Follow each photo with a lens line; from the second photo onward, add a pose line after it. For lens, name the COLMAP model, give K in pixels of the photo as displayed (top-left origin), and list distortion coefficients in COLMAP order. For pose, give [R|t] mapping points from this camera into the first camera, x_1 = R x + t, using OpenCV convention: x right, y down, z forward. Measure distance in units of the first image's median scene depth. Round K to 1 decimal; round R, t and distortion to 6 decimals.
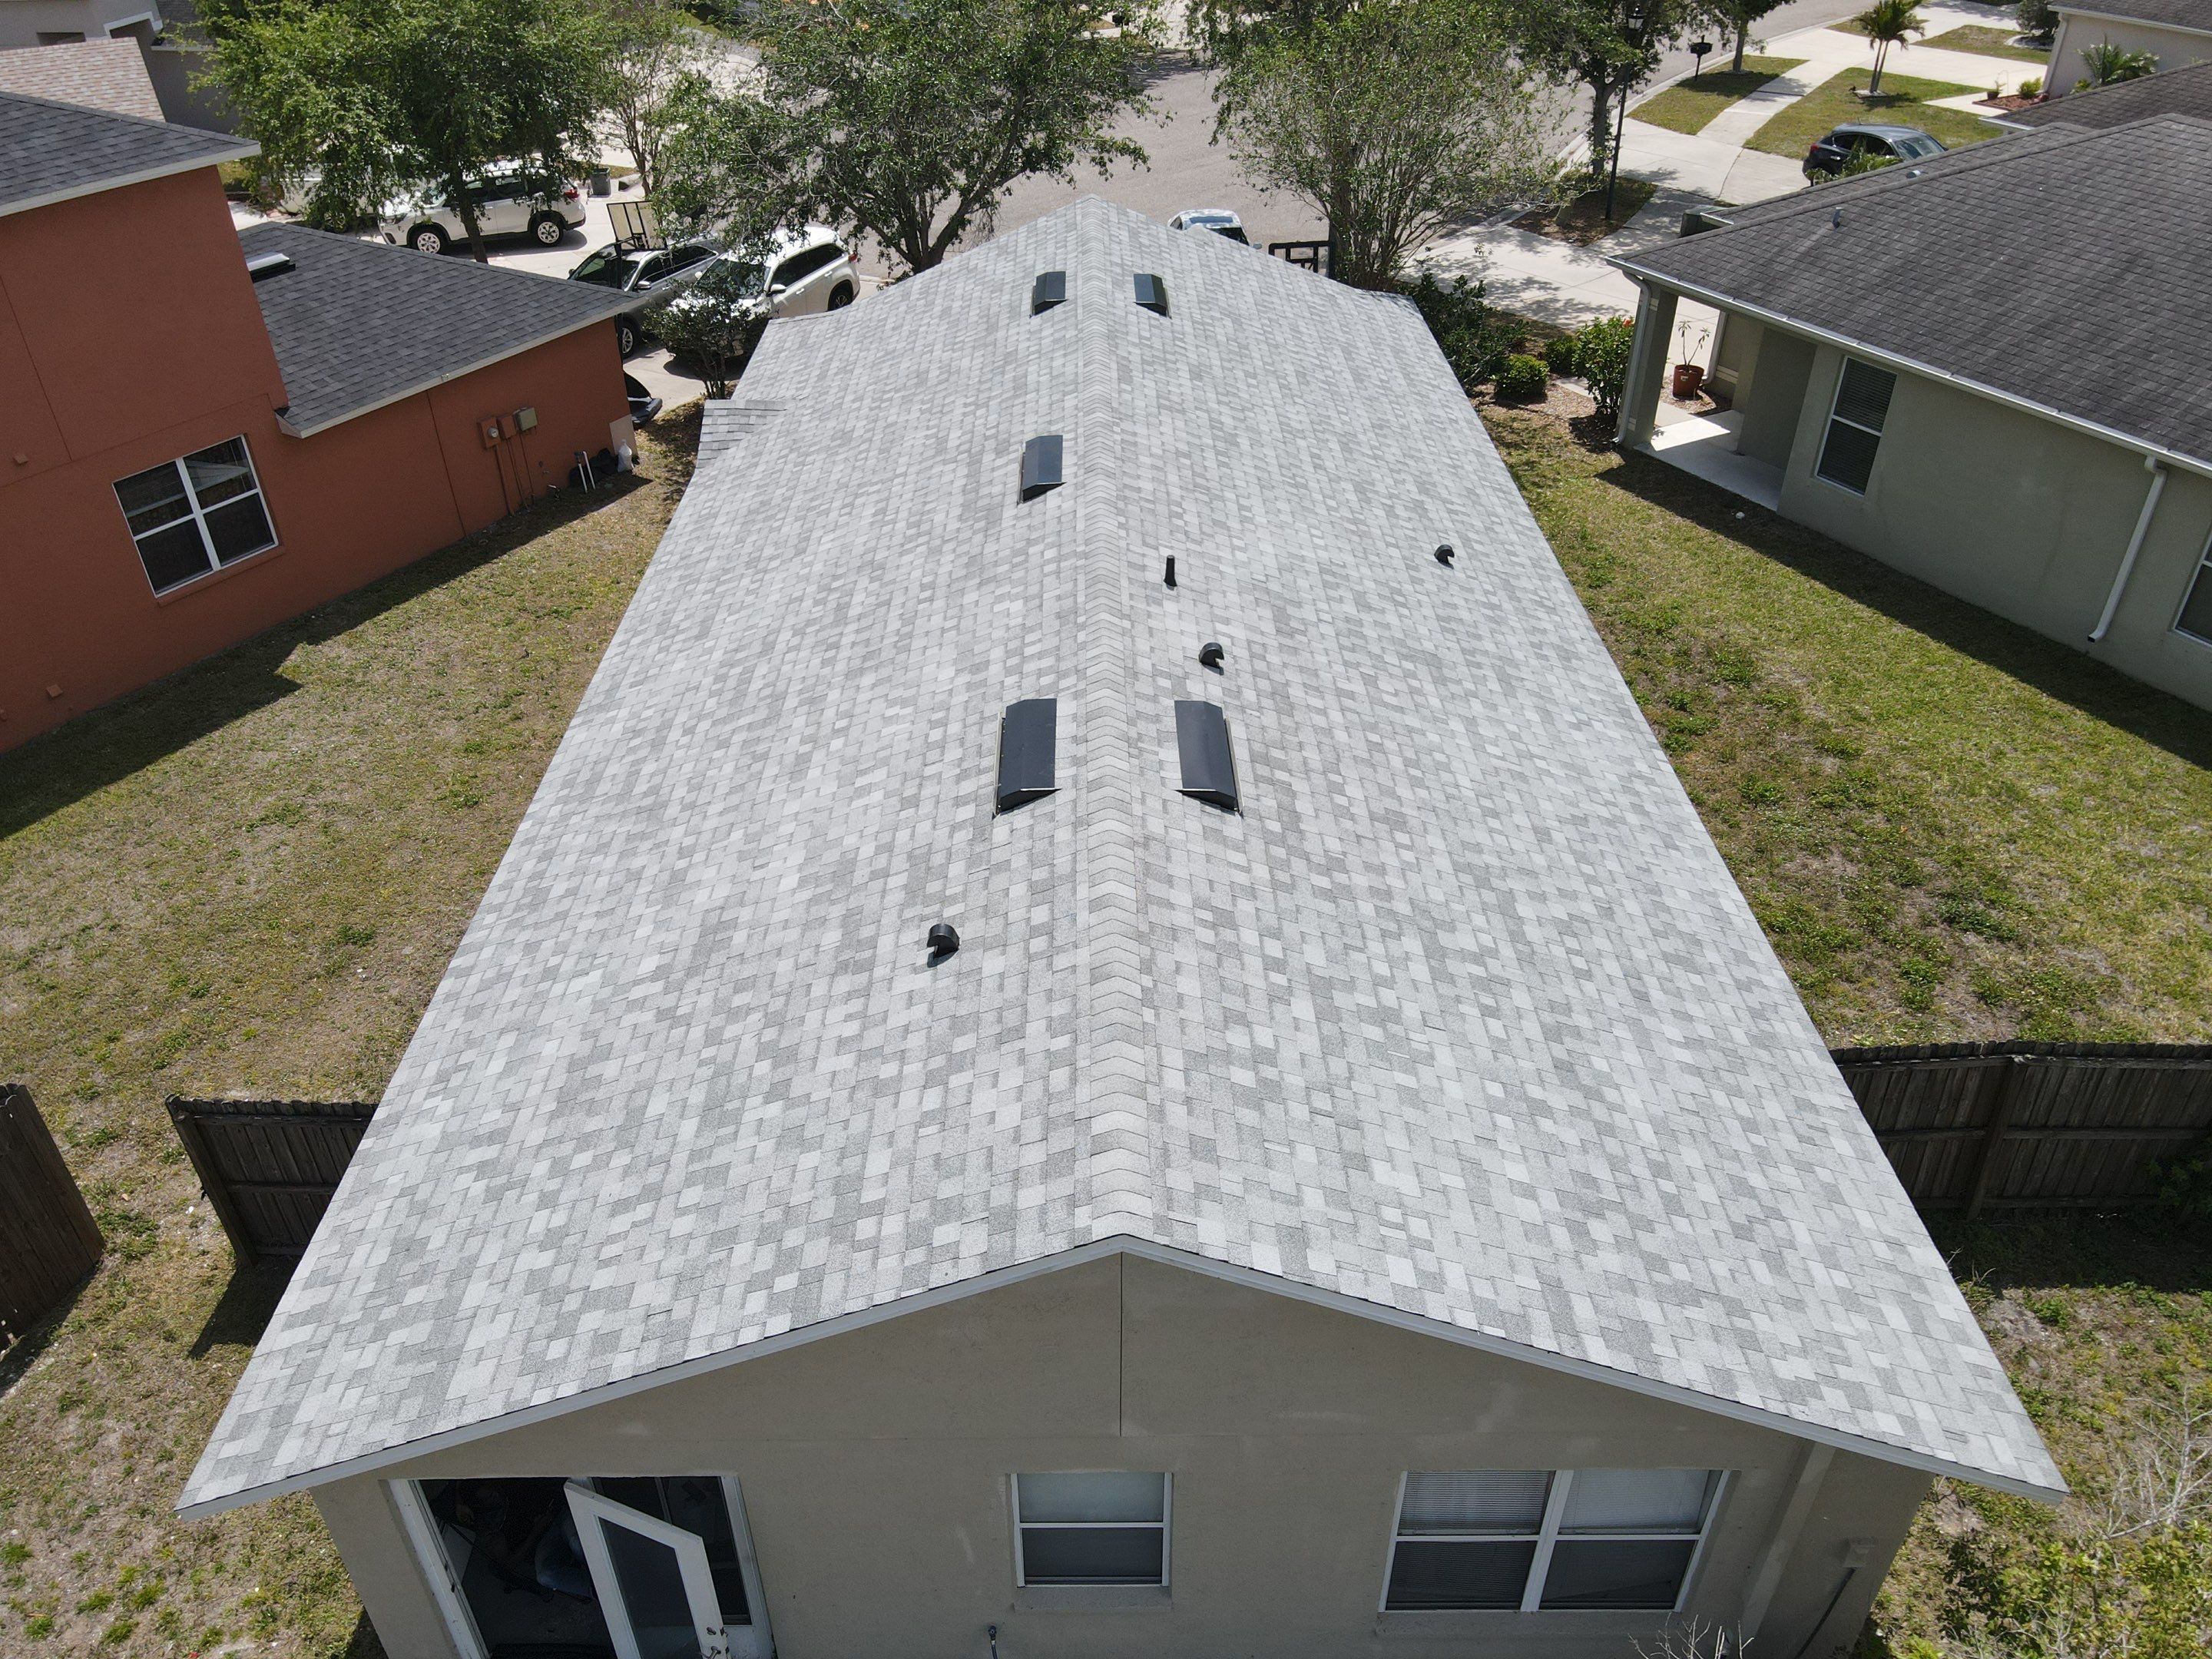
lens RADIAL K [[1618.7, 0, 1067.3], [0, 1618.7, 823.8], [0, 0, 1]] dist [-0.029623, 0.042878]
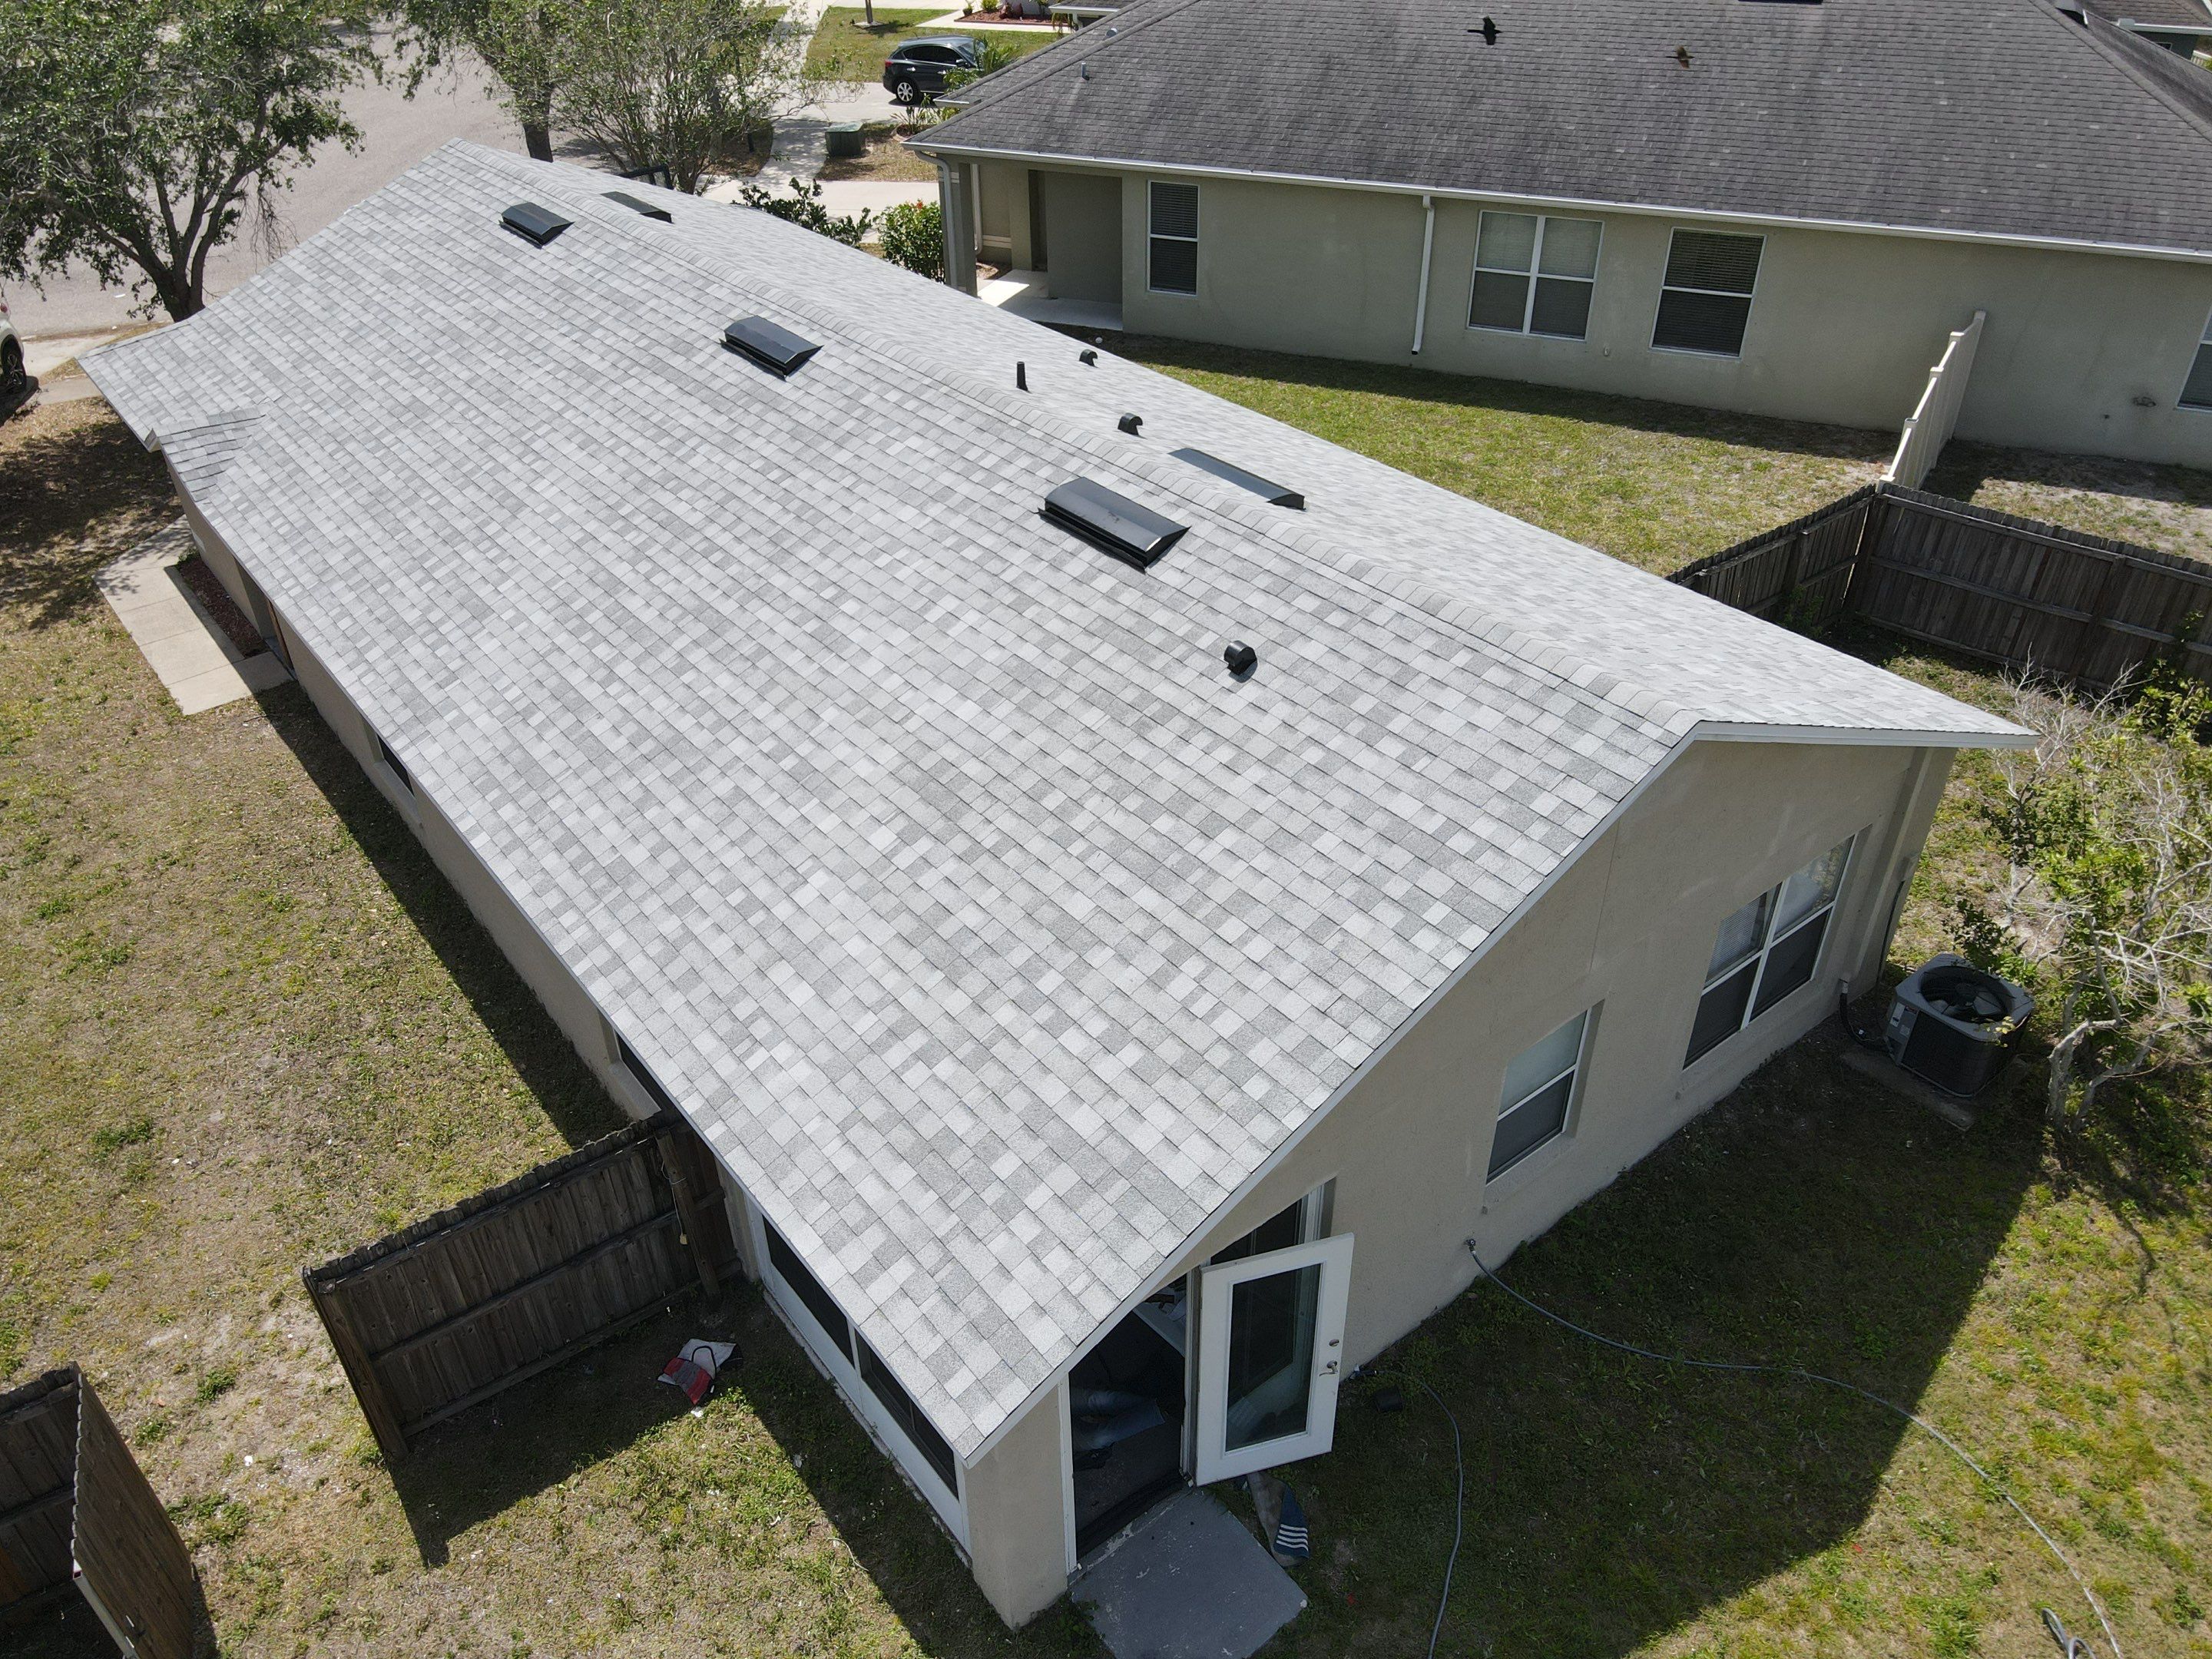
lens RADIAL K [[1613.8, 0, 1058.8], [0, 1613.8, 826.3], [0, 0, 1]] dist [0.000363, 0.004222]
pose [[0.794275, -0.352690, 0.494709, -0.561732], [0.357030, 0.929782, 0.089638, 0.029840], [-0.491586, 0.105428, 0.864424, 0.125150]]
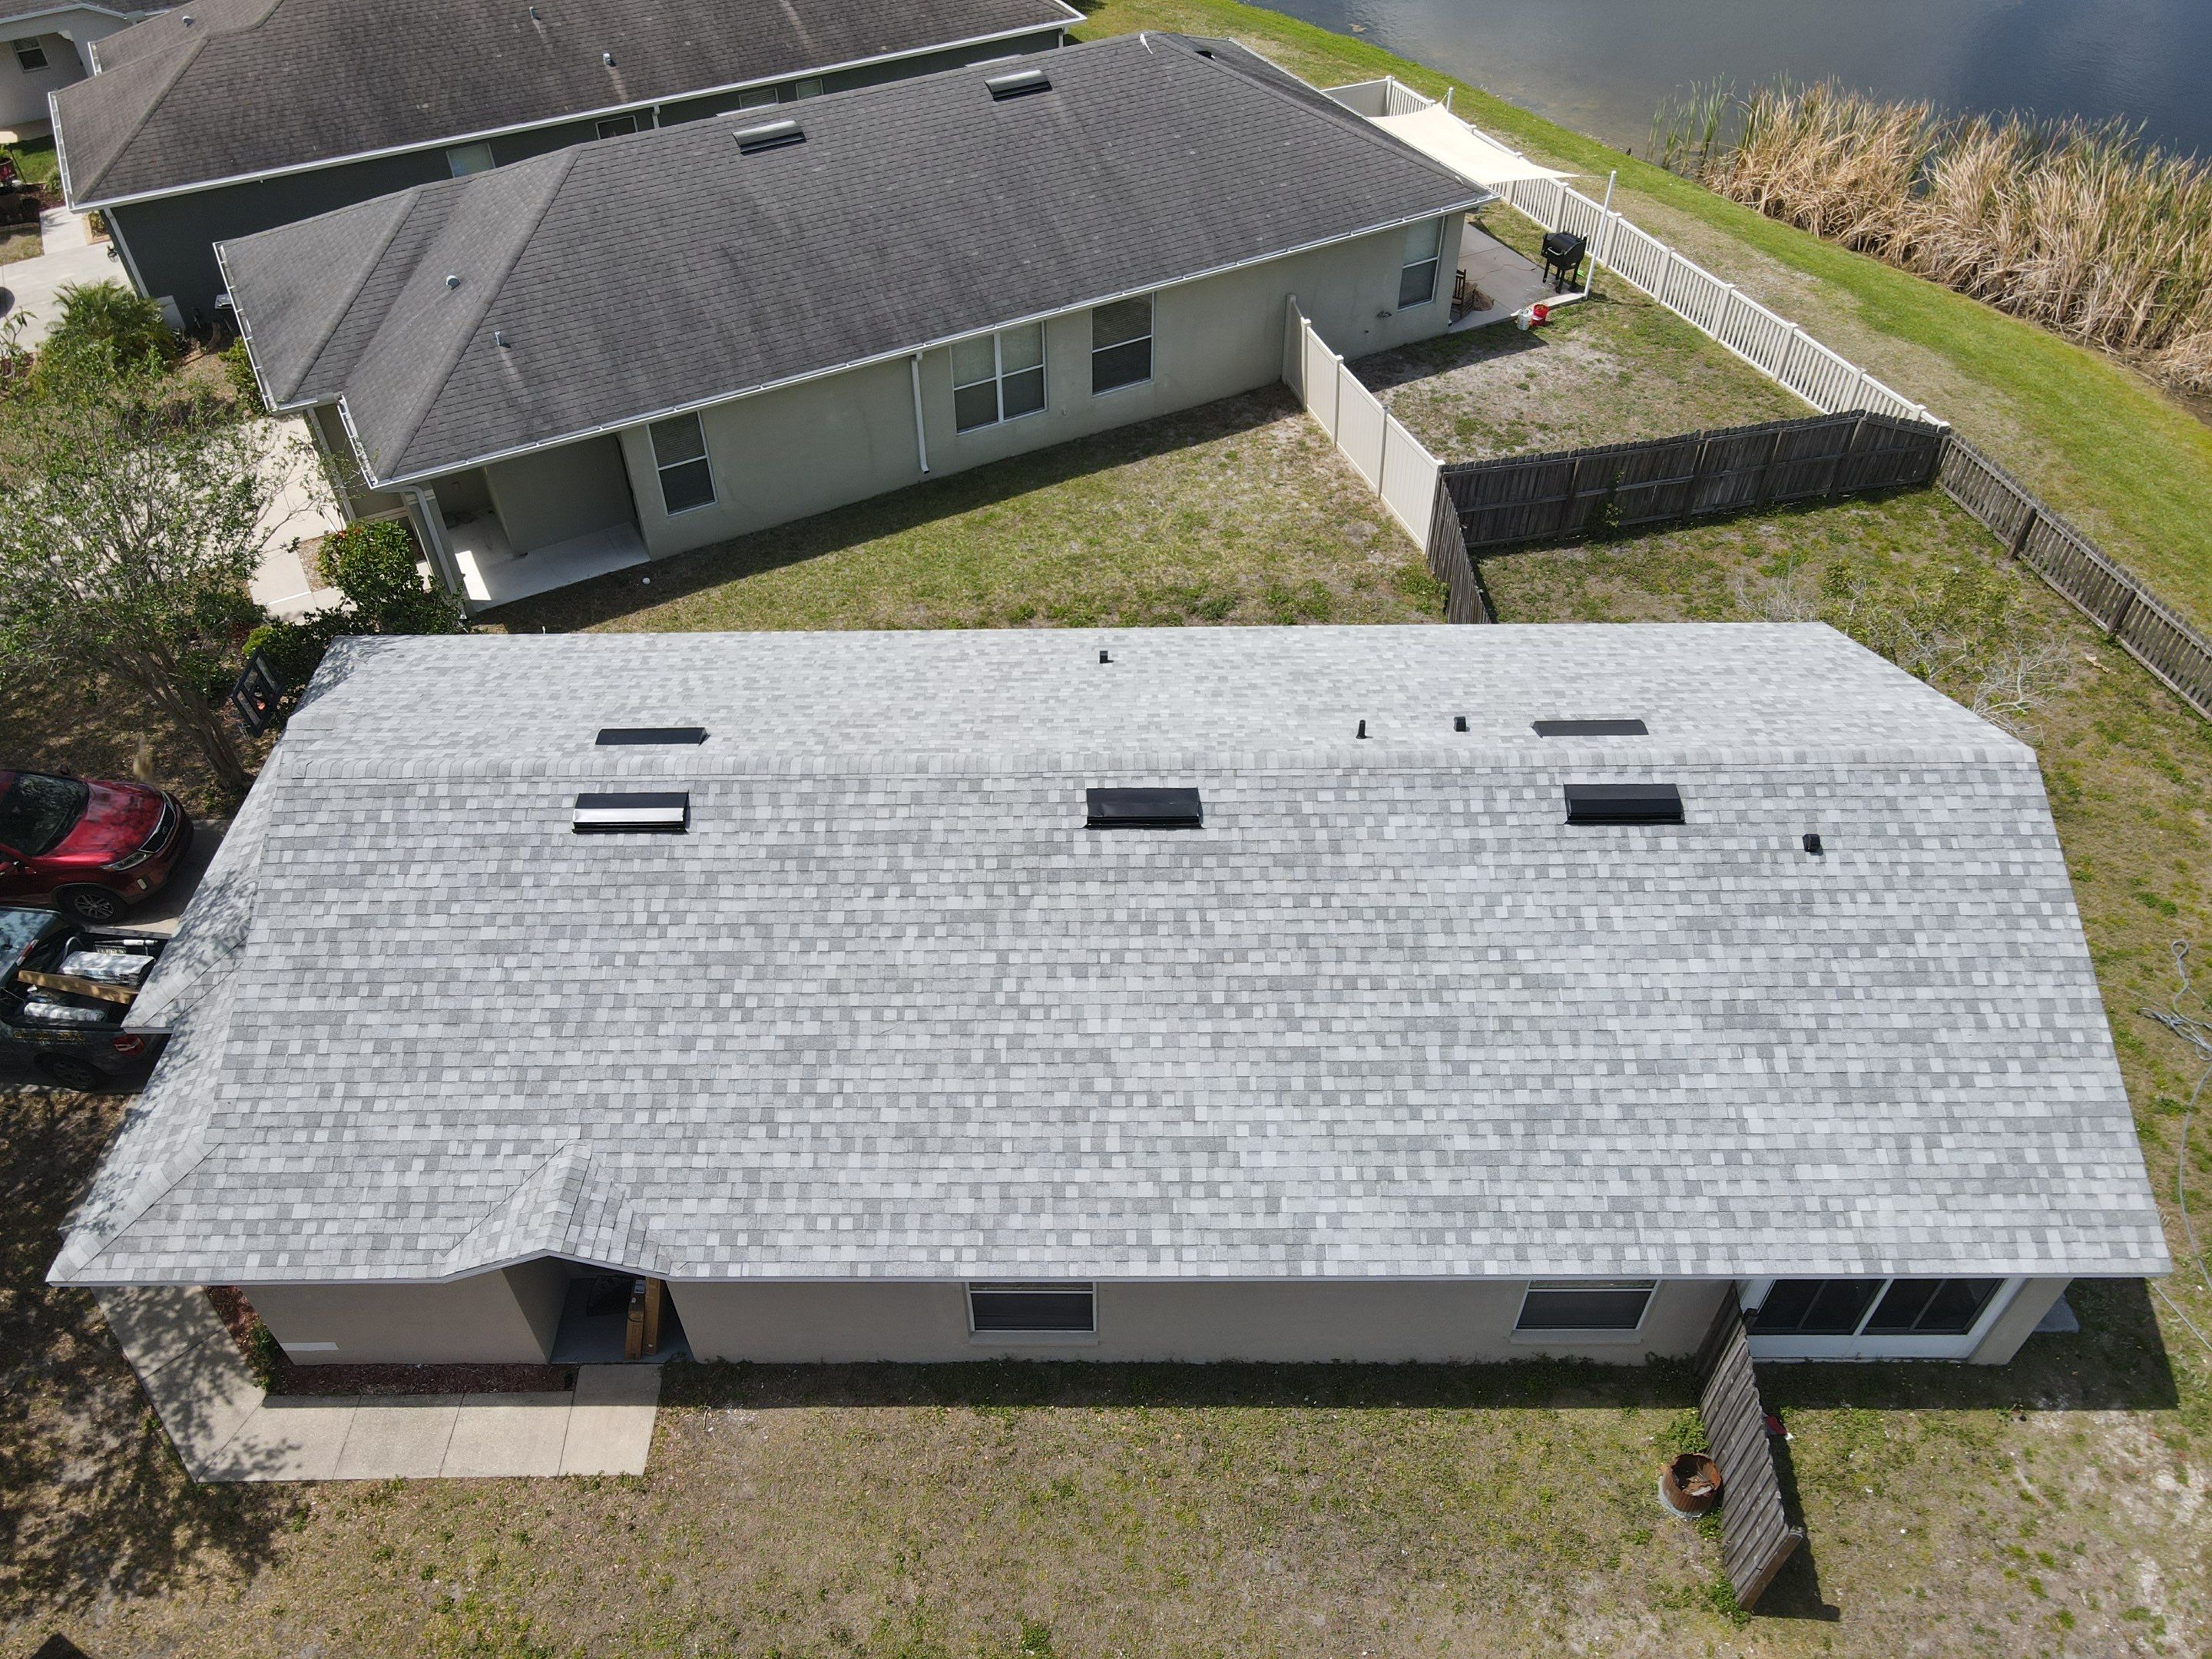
lens RADIAL K [[1624.7, 0, 1061.3], [0, 1624.7, 826.5], [0, 0, 1]] dist [0.012607, -0.025952]
pose [[0.007322, -0.684550, 0.728929, -1.036915], [0.590791, 0.591087, 0.549165, -1.058508], [-0.806791, 0.426624, 0.408754, 0.716041]]
